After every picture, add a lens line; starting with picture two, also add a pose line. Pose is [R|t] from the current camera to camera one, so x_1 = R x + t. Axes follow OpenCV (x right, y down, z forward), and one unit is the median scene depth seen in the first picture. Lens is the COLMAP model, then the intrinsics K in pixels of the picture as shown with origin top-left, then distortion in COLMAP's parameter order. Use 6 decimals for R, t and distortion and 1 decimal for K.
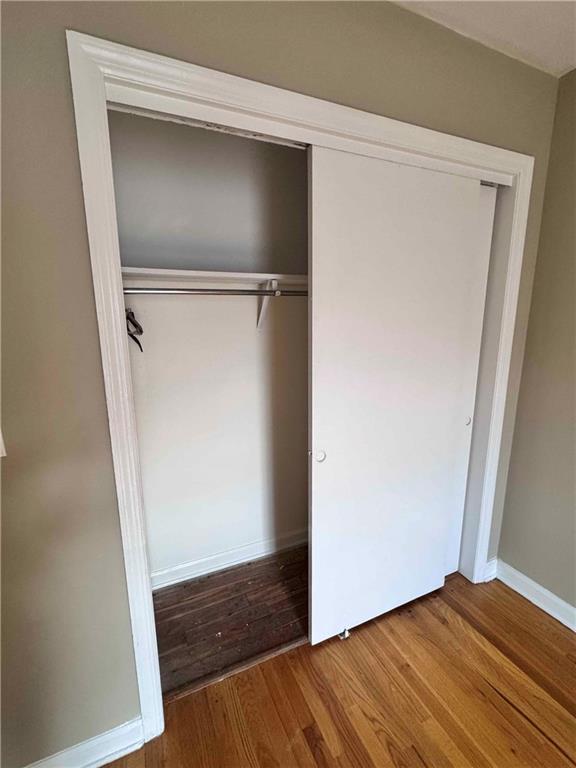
lens RADIAL K [[339.6, 0, 281.6], [0, 339.6, 383.9], [0, 0, 1]] dist [0.002491, 0.000161]
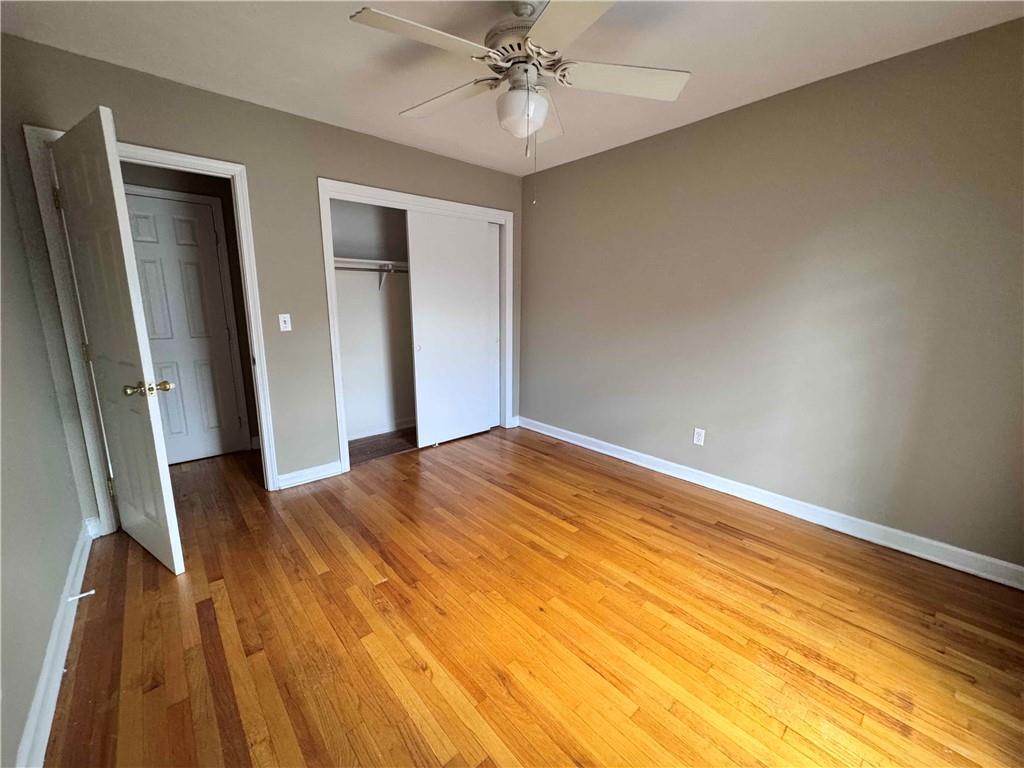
lens RADIAL K [[410.8, 0, 510.0], [0, 410.8, 383.0], [0, 0, 1]] dist [-0.006825, -0.000342]
pose [[0.953139, -0.046302, 0.298969, -0.095029], [0.048770, 0.998810, -0.000794, 0.381088], [-0.298576, 0.015338, 0.954263, -1.339418]]
